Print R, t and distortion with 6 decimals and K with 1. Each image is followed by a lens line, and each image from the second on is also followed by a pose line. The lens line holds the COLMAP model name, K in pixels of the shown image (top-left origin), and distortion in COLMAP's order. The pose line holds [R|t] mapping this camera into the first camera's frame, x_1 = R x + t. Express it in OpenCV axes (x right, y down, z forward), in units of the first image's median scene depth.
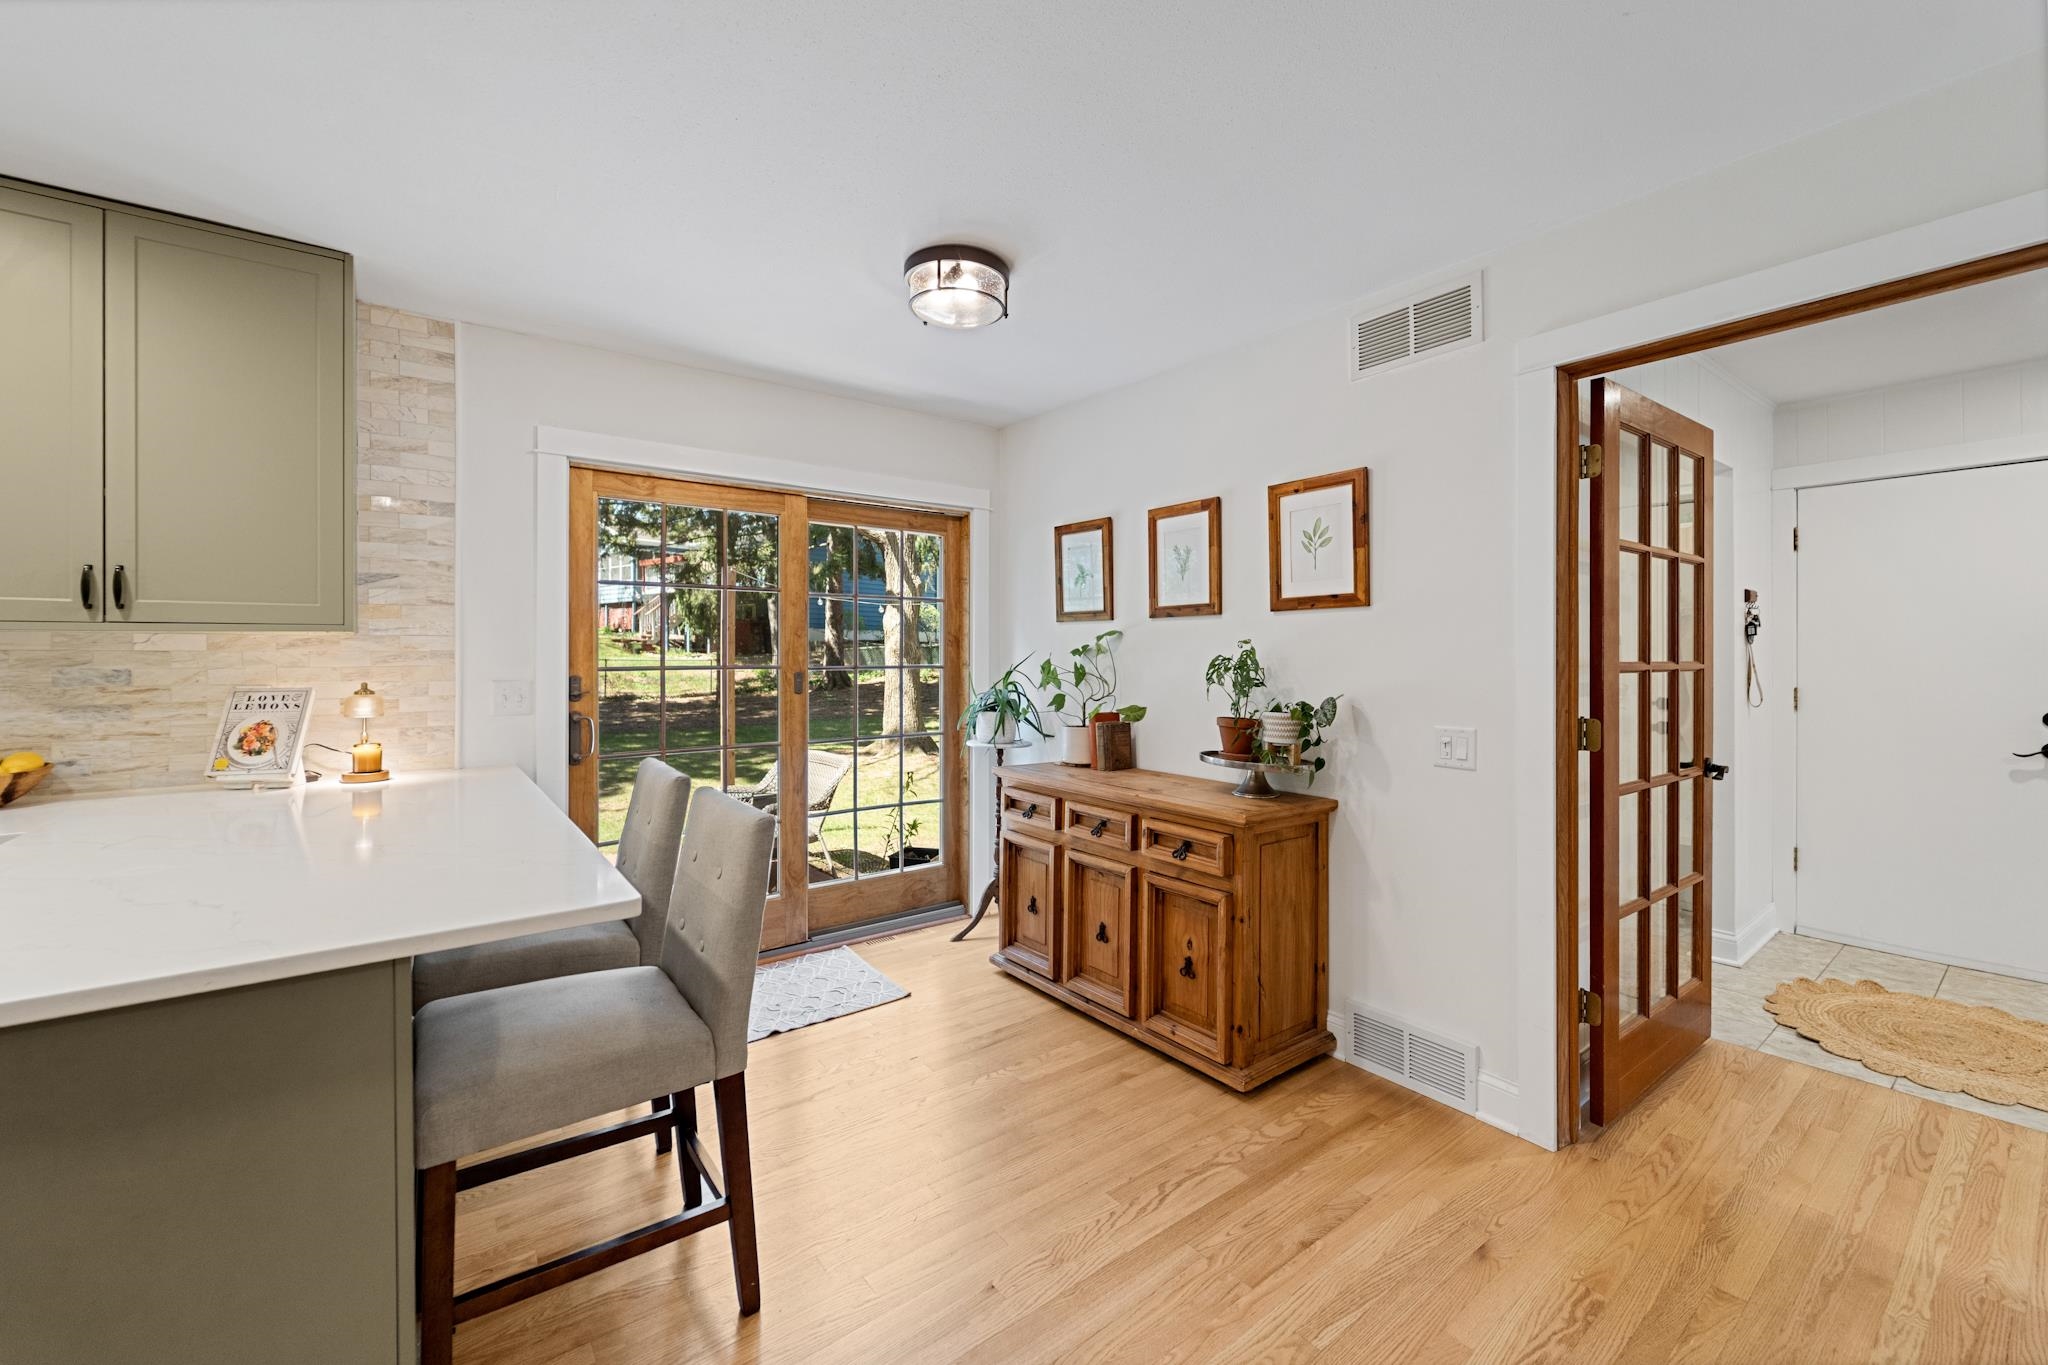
lens RADIAL K [[831.7, 0, 1002.9], [0, 831.7, 657.4], [0, 0, 1]] dist [0.002687, -0.001193]
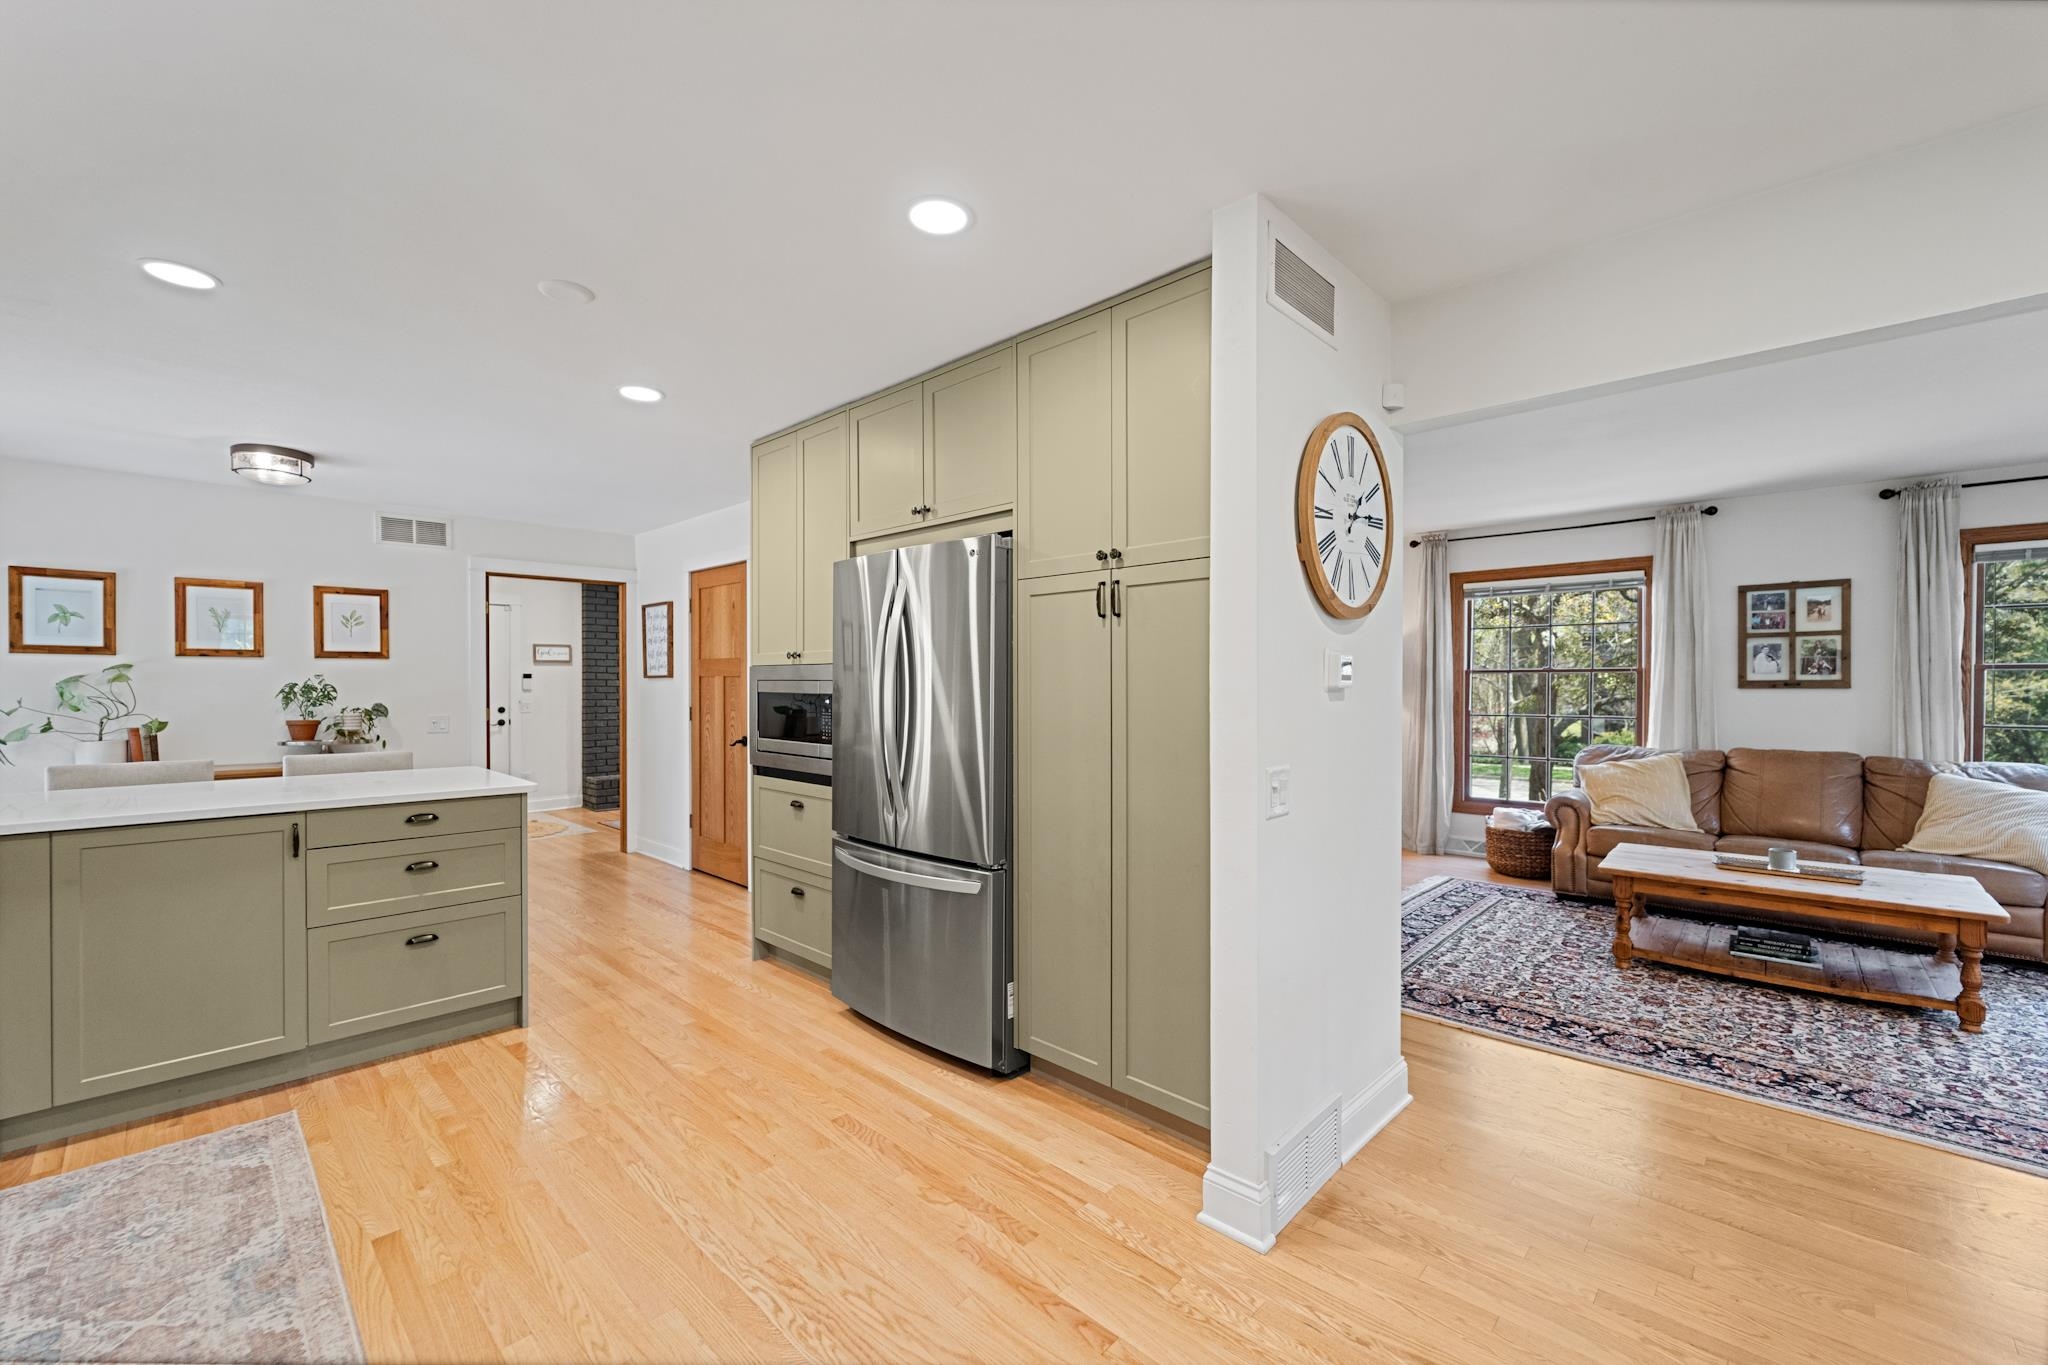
lens RADIAL K [[831.7, 0, 1034.2], [0, 831.7, 685.2], [0, 0, 1]] dist [0.002687, -0.001193]
pose [[-0.160607, -0.000643, 0.987018, -1.711392], [0.005579, 0.999983, 0.001560, 0.007569], [-0.987003, 0.005758, -0.160601, -0.208779]]
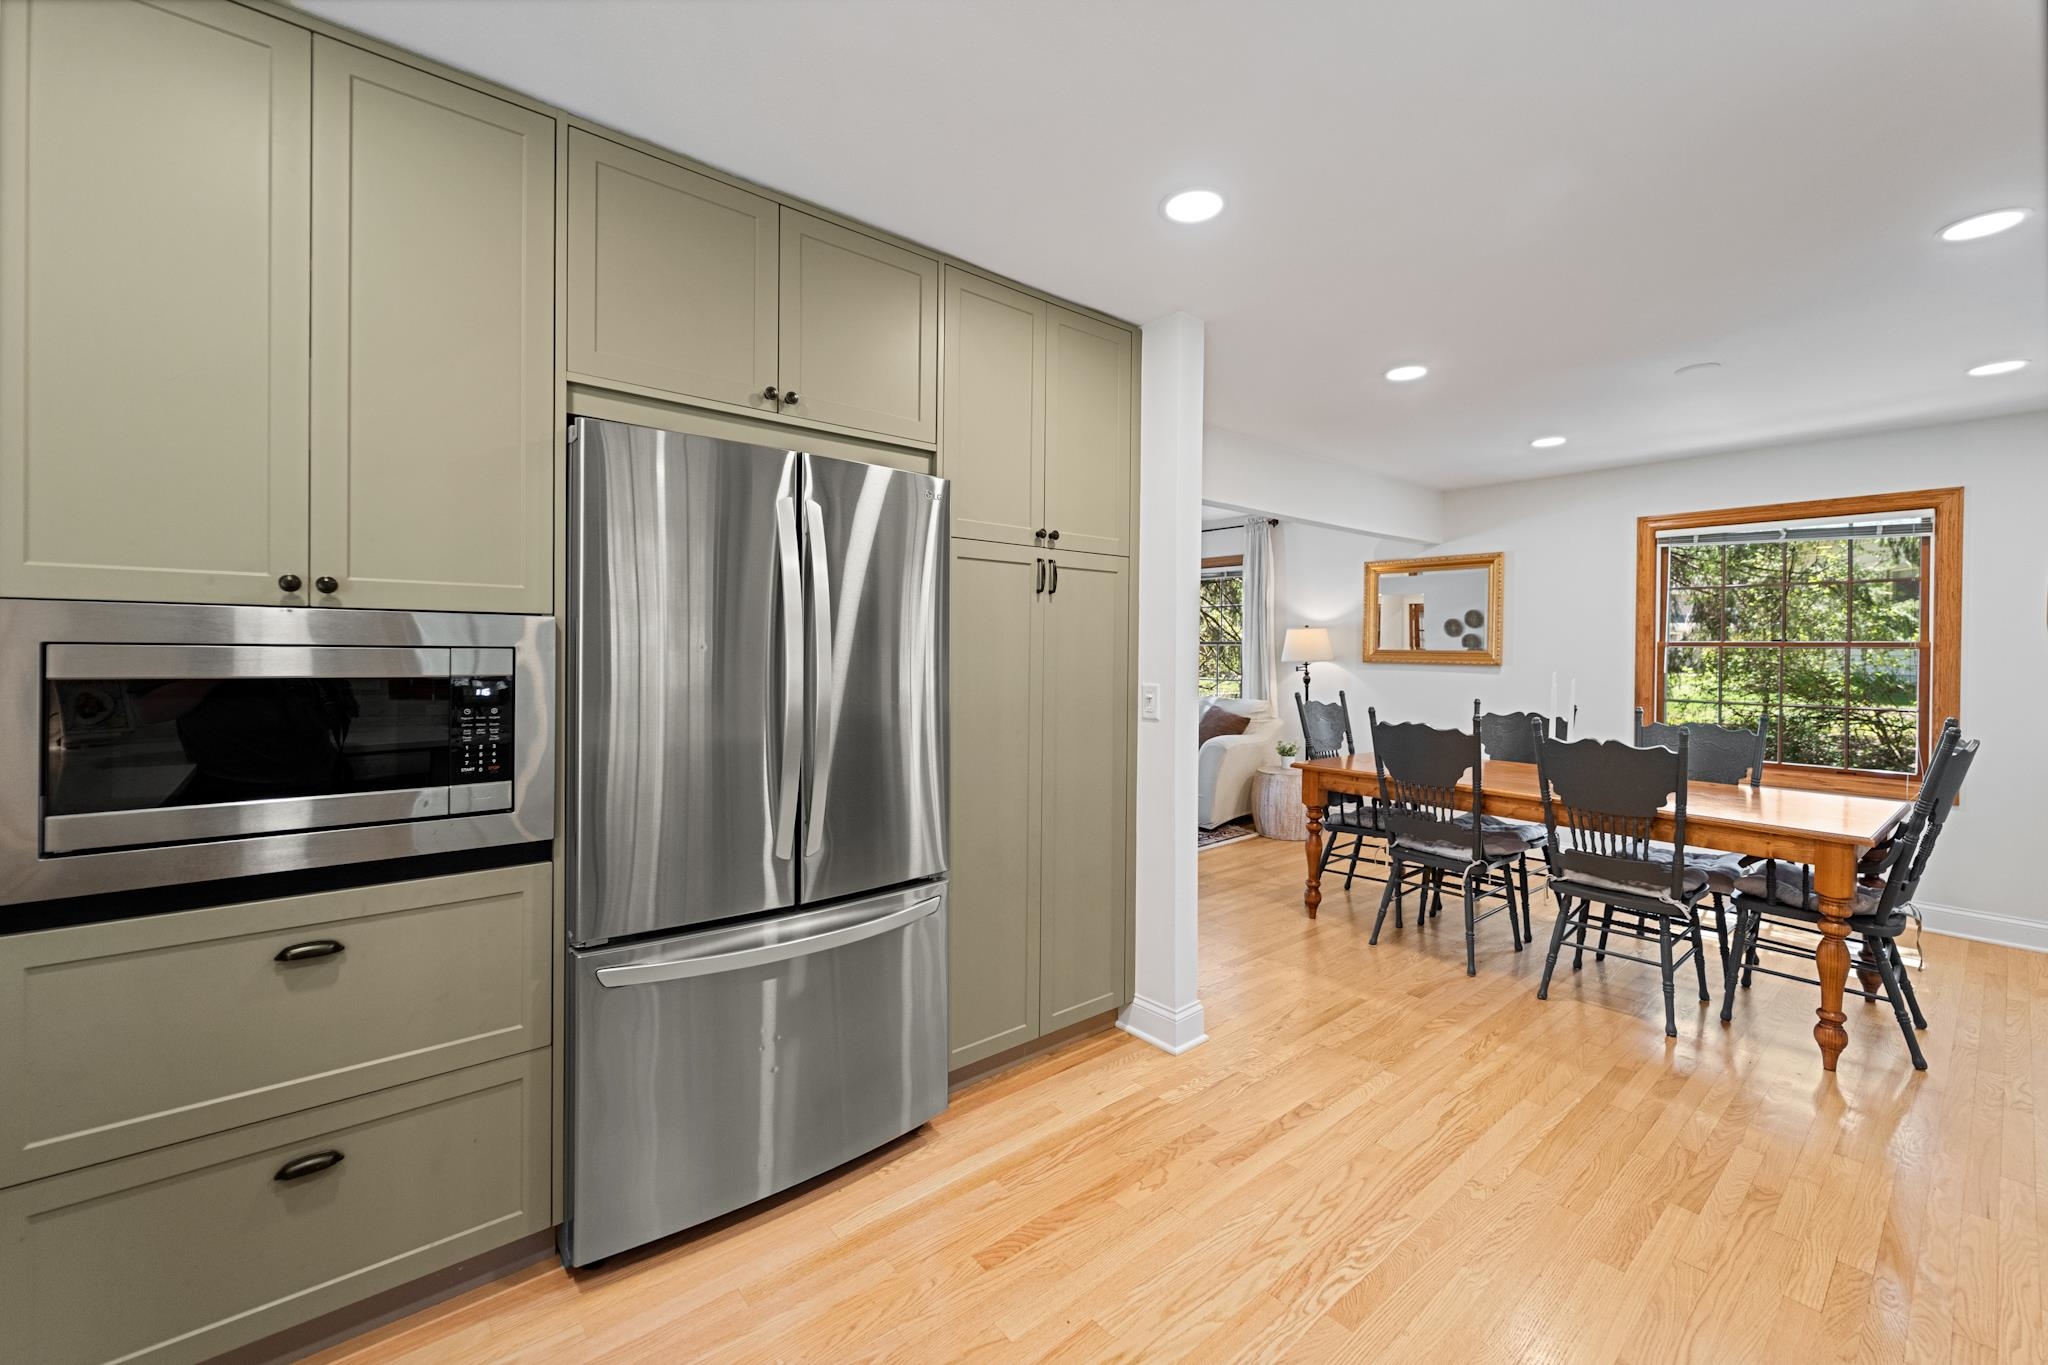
lens RADIAL K [[831.7, 0, 1016.7], [0, 831.7, 653.2], [0, 0, 1]] dist [0.002687, -0.001193]
pose [[-0.998923, -0.008001, -0.045694, -0.790745], [-0.008372, 0.999933, 0.007951, -0.002950], [0.045627, 0.008325, -0.998924, 0.495275]]
